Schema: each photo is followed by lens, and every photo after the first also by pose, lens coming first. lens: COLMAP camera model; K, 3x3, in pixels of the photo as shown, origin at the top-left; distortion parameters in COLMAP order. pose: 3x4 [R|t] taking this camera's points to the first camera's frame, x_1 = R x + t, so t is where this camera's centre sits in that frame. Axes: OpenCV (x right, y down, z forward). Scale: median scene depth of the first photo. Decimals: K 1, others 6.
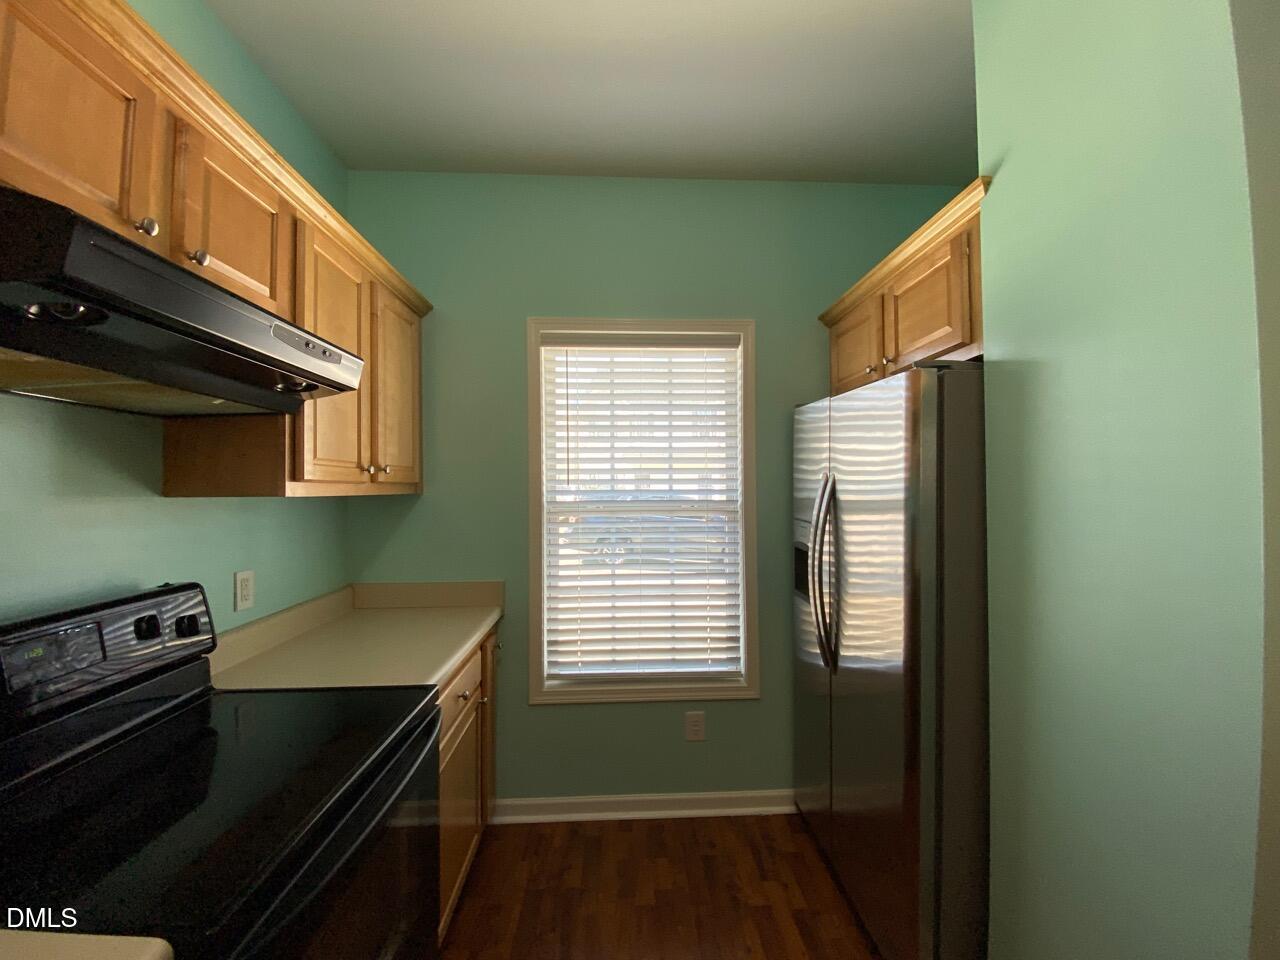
lens RADIAL K [[509.0, 0, 641.0], [0, 509.0, 482.2], [0, 0, 1]] dist [0.081272, -0.051762]
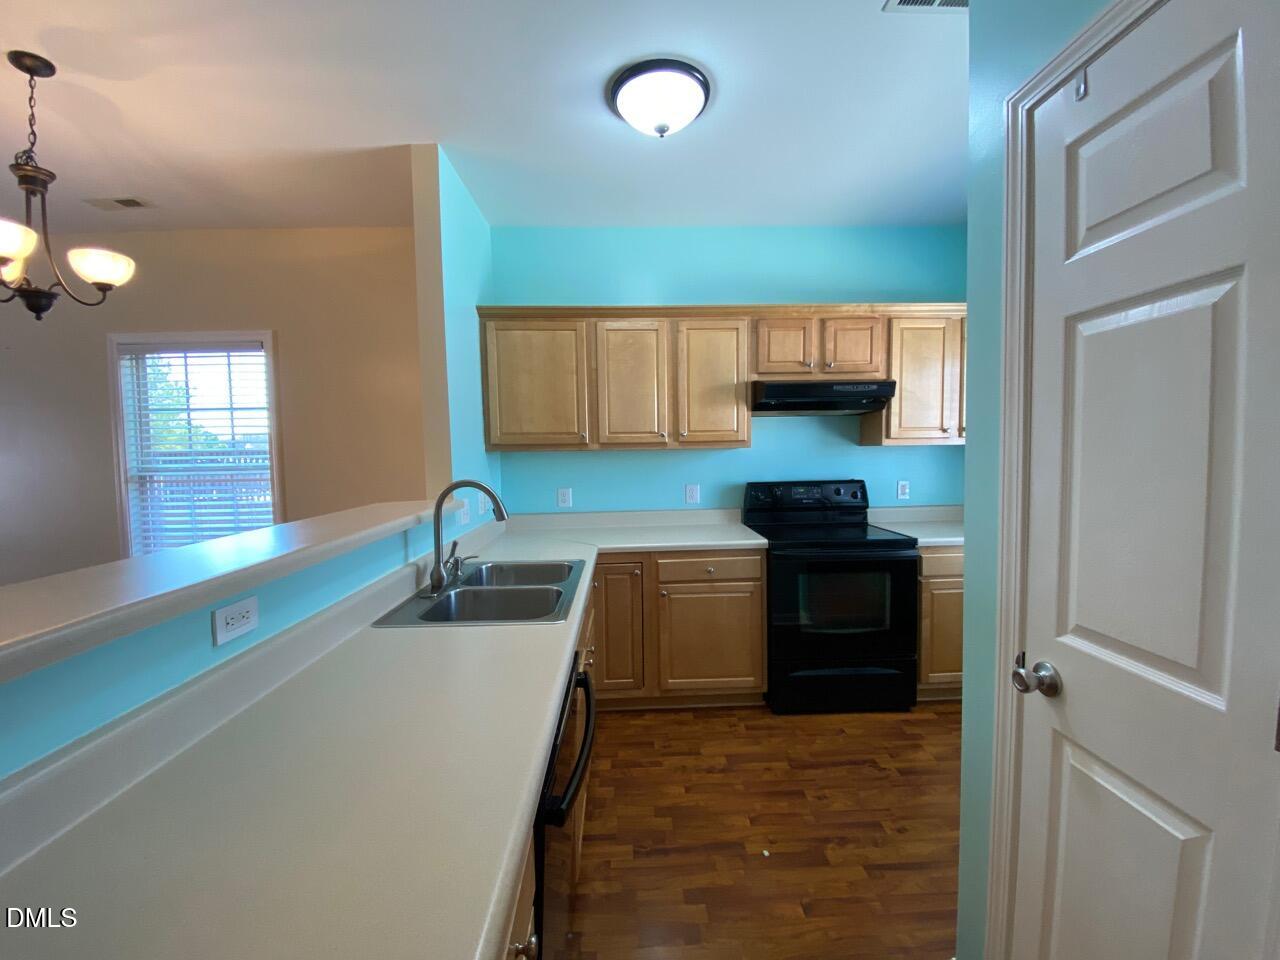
lens RADIAL K [[531.0, 0, 632.8], [0, 531.0, 485.2], [0, 0, 1]] dist [0.056413, -0.031283]
pose [[-0.035003, 0.068842, -0.997013, 1.115946], [0.031747, 0.997198, 0.067741, 0.004010], [0.998883, -0.029281, -0.037090, -0.003873]]
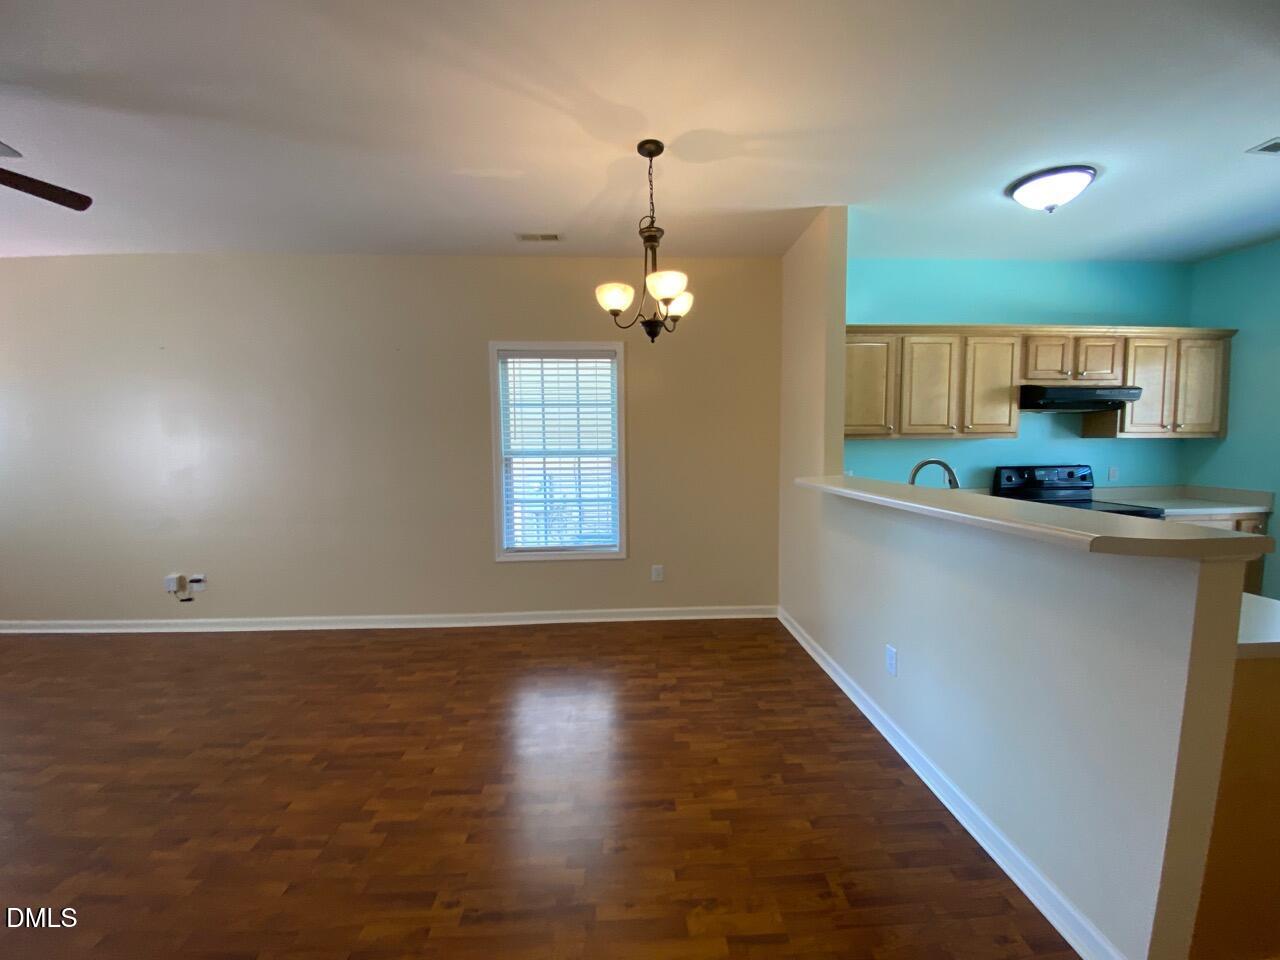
lens RADIAL K [[509.0, 0, 641.0], [0, 509.0, 482.2], [0, 0, 1]] dist [0.081272, -0.051762]
pose [[0.003846, 0.075487, -0.997139, 1.455544], [0.021413, 0.996912, 0.075553, -0.002453], [0.999763, -0.021643, 0.002217, -1.075431]]
